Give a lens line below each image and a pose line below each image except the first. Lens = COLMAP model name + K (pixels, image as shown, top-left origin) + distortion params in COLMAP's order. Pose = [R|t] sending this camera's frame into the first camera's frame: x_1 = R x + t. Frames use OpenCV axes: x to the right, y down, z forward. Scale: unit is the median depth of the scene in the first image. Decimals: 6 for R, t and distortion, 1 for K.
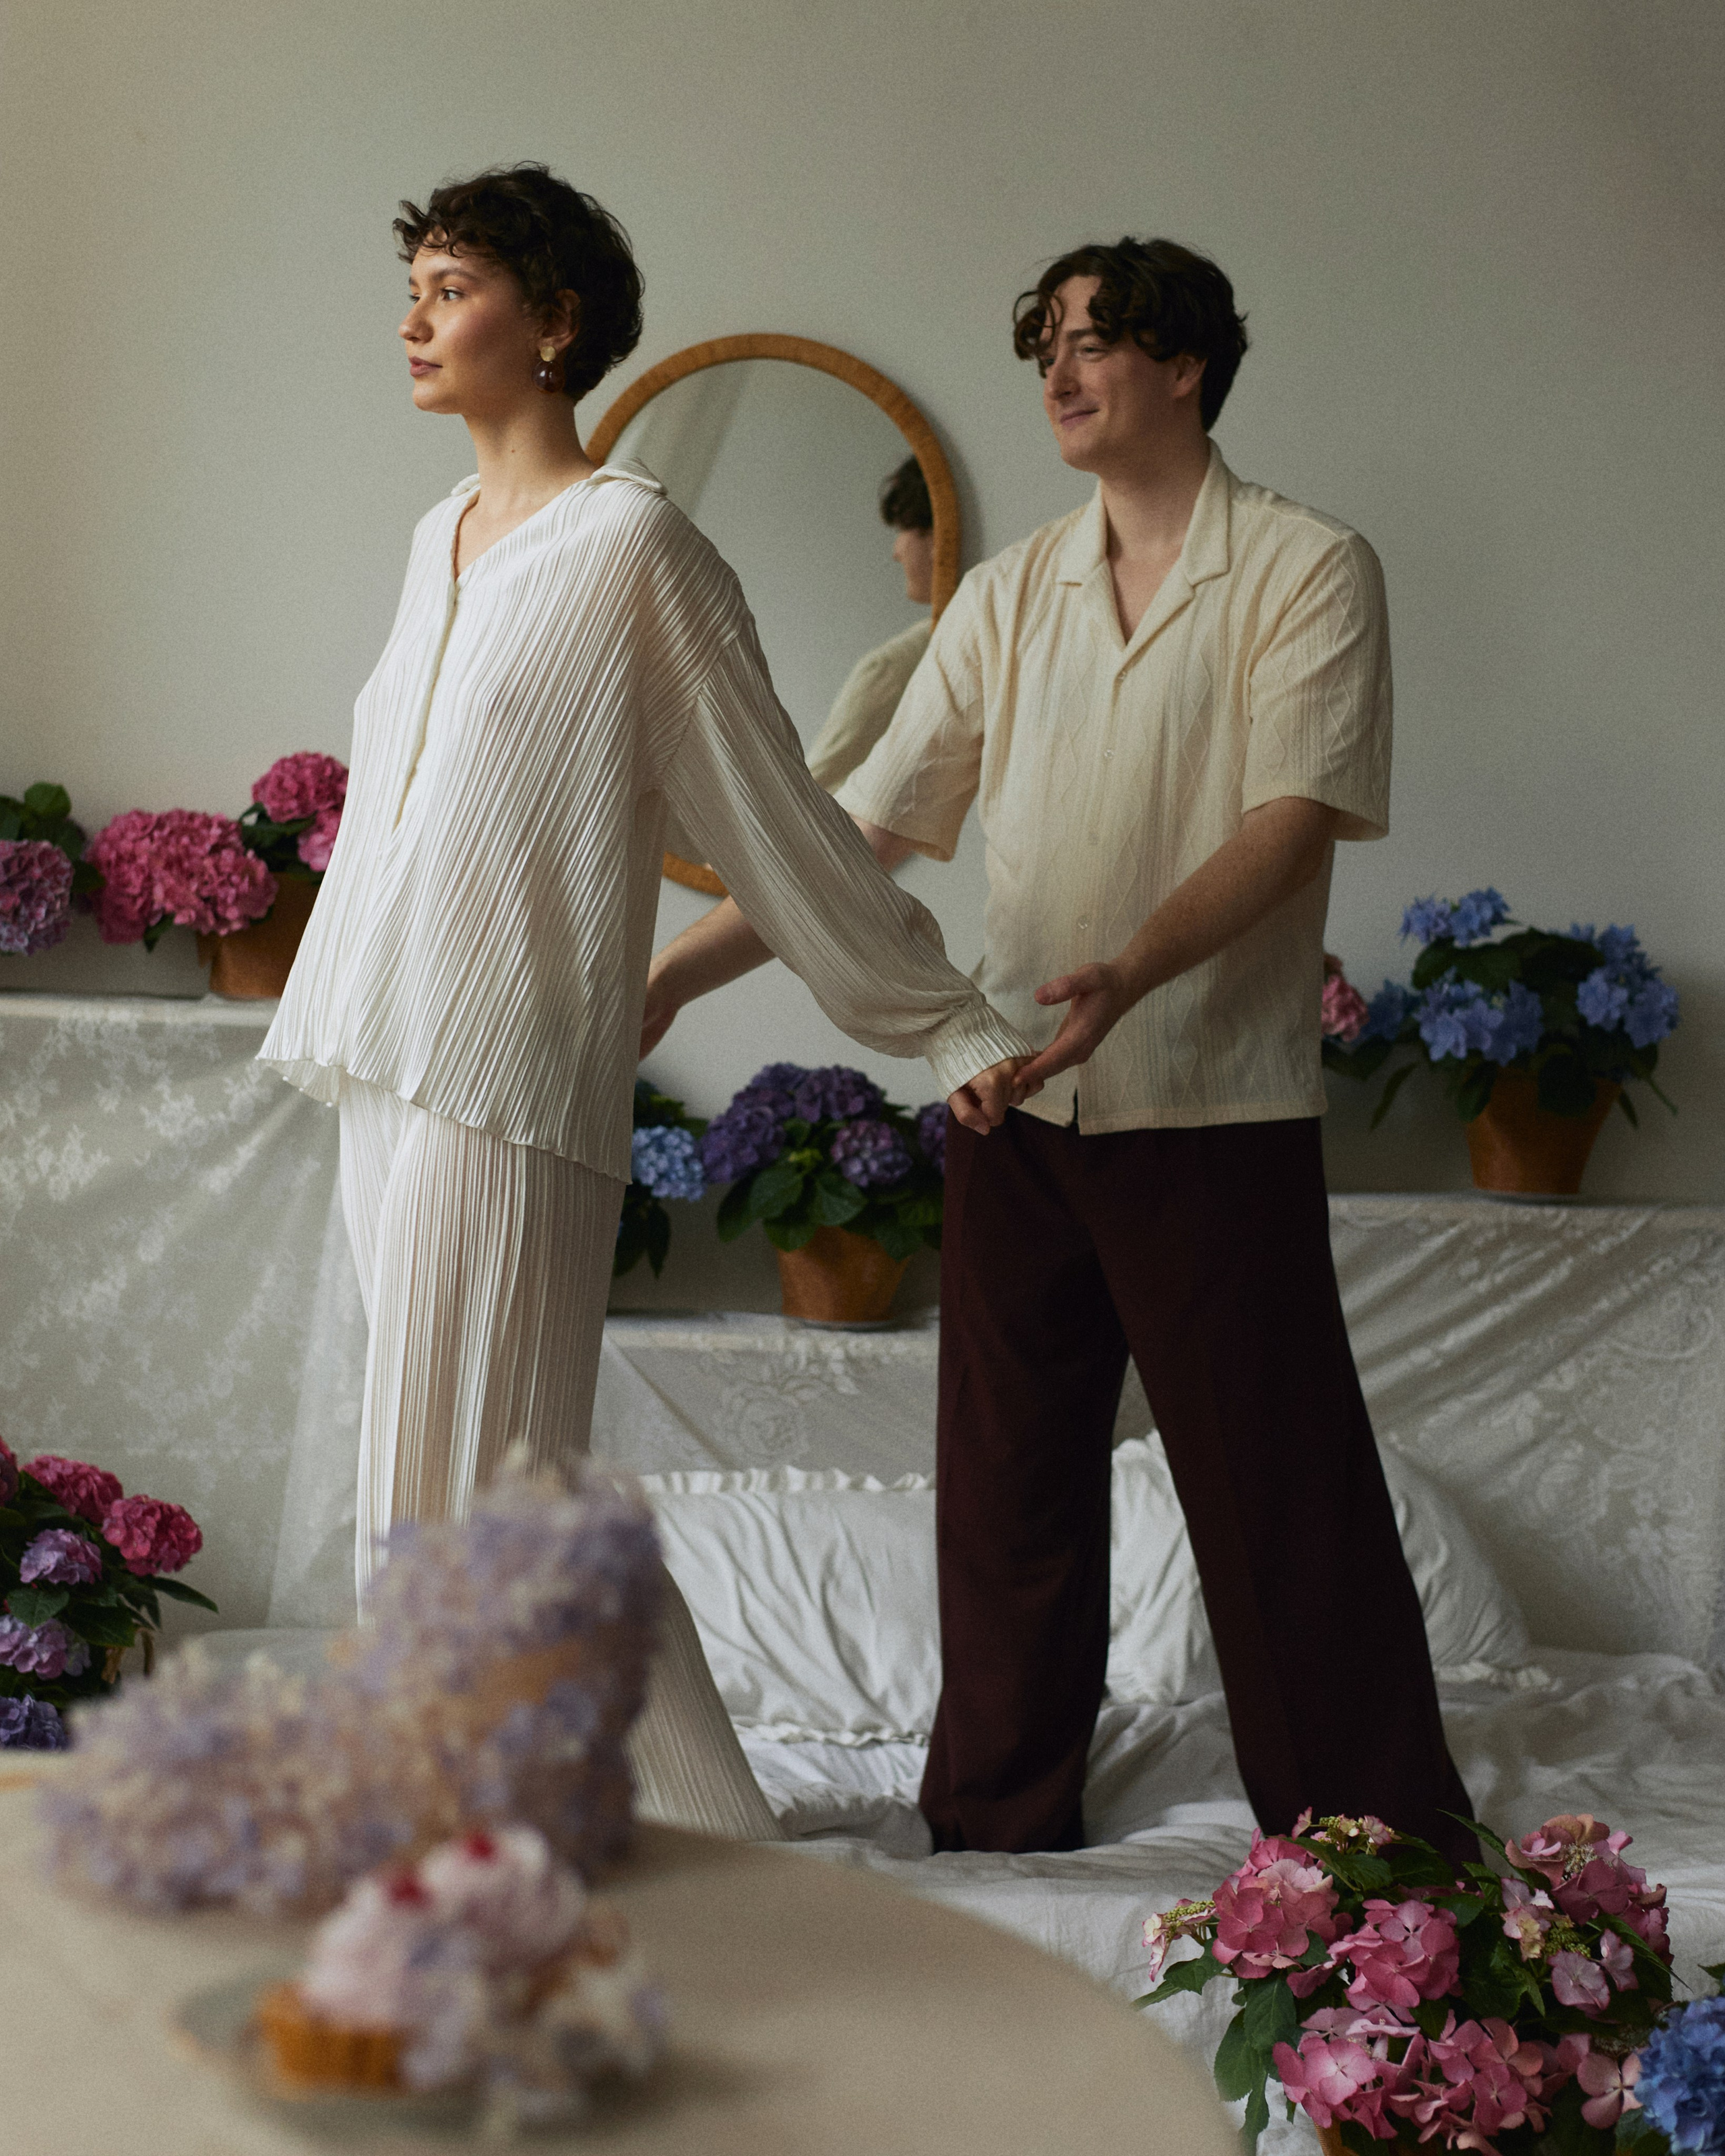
lens RADIAL K [[3815.8, 0, 853.4], [0, 3815.8, 1138.5], [0, 0, 1]] dist [0.032597, 0.000000]
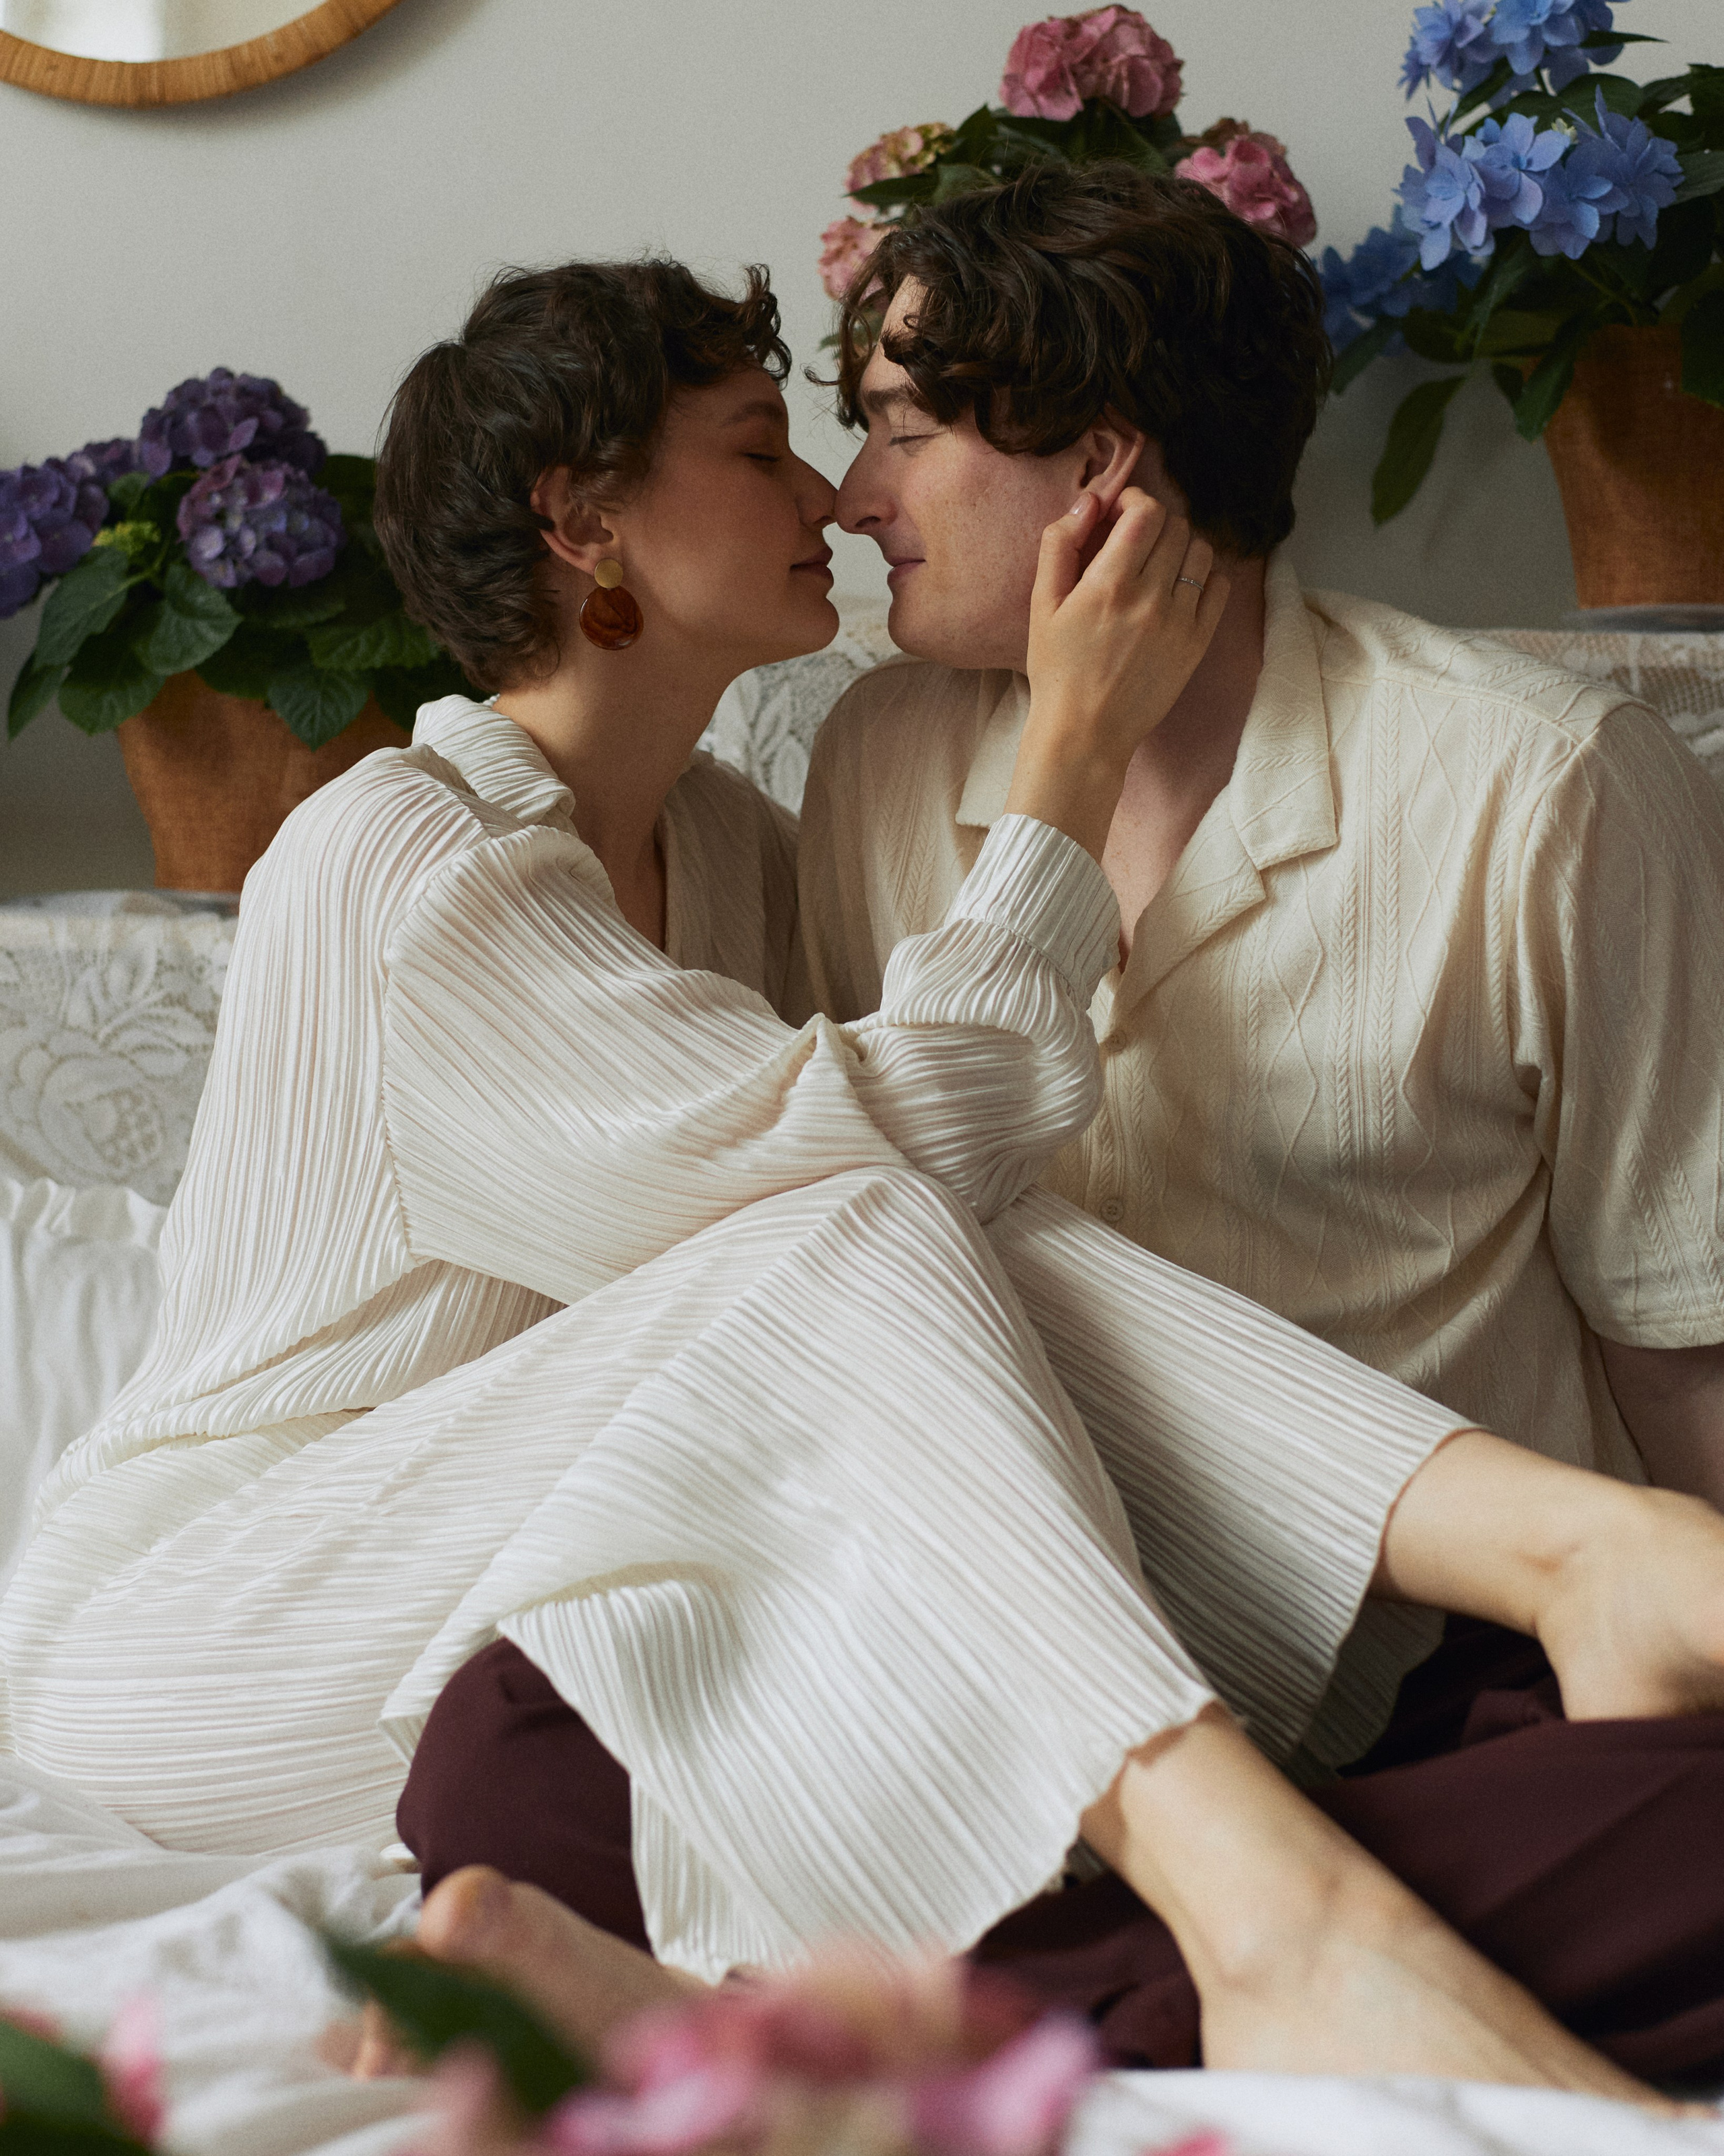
lens RADIAL K [[3815.3, 0, 905.8], [0, 3815.3, 1032.4], [0, 0, 1]] dist [0.032597, 0.000000]
pose [[0.987934, -0.016858, -0.153955, 0.157859], [0.006943, 0.997880, -0.064711, 0.099023], [0.154719, 0.062861, 0.985957, 0.540204]]
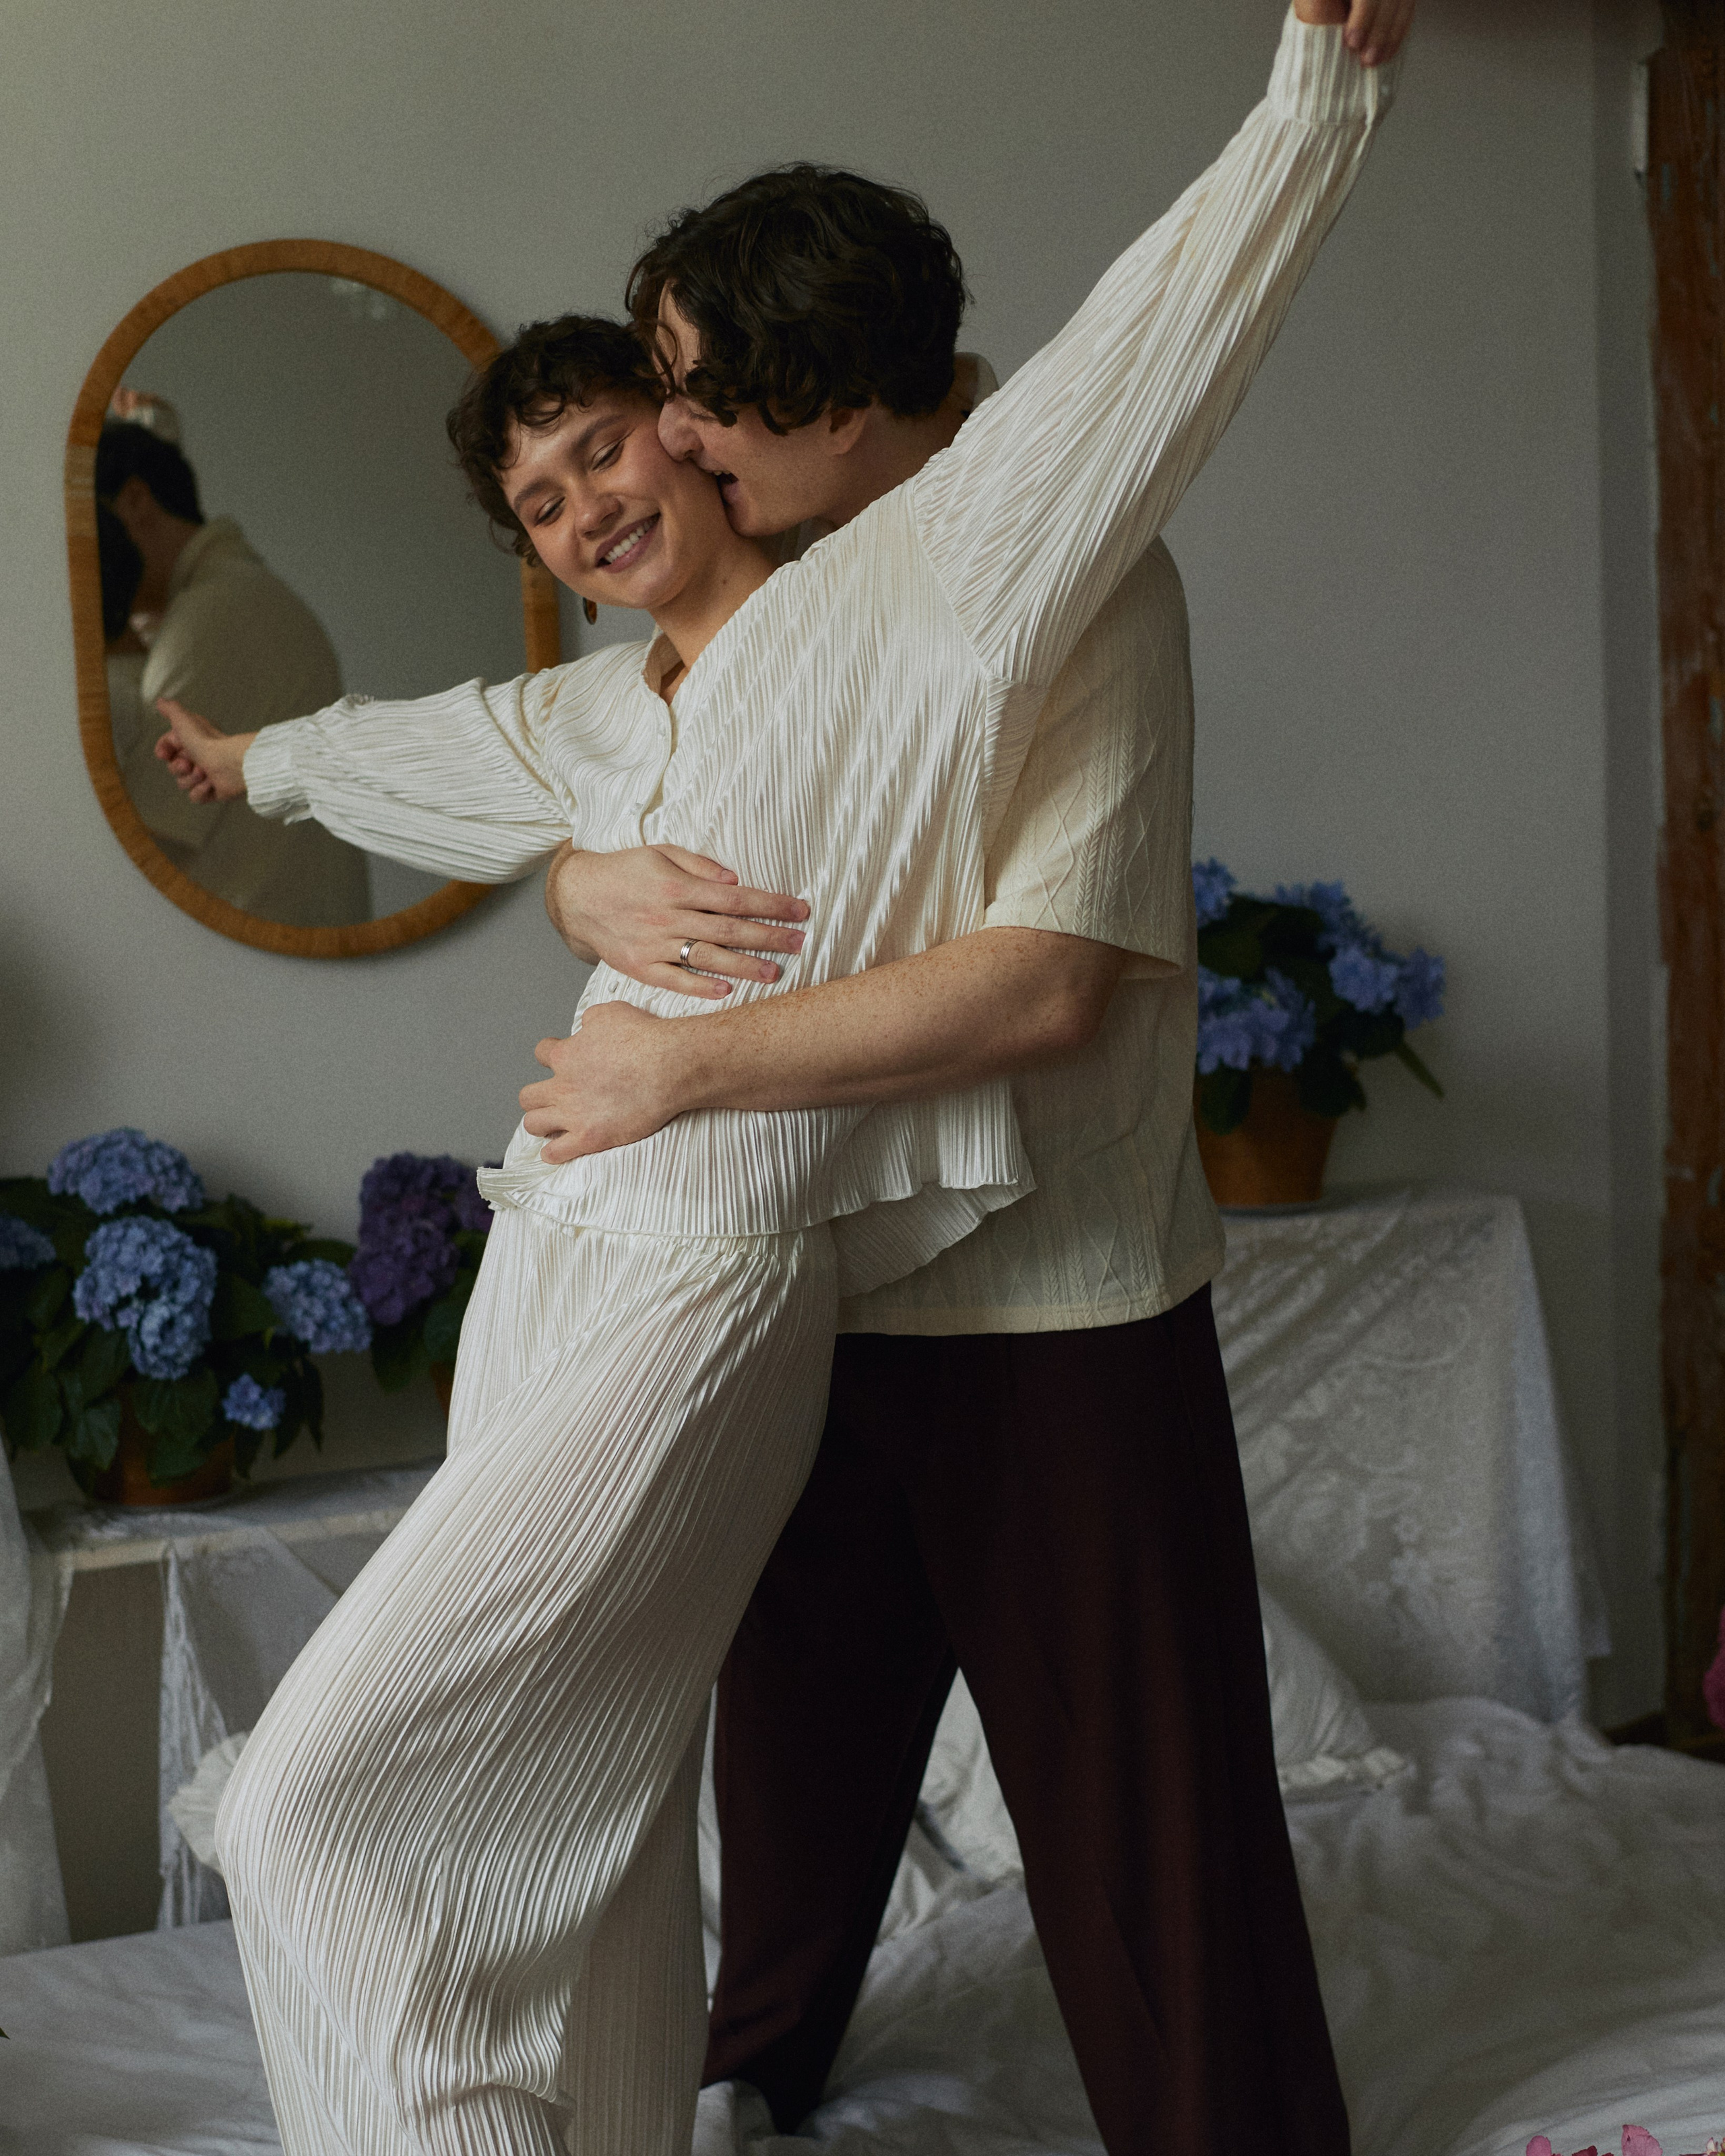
lens RADIAL K [[3871.6, 0, 875.1], [0, 3871.6, 1245.6], [0, 0, 1]] dist [0.025641, 0.000000]
pose [[0.943948, -0.126811, 0.304764, -0.184413], [0.100959, 0.989932, 0.099206, -0.075064], [-0.314276, -0.062877, 0.947247, 0.199074]]
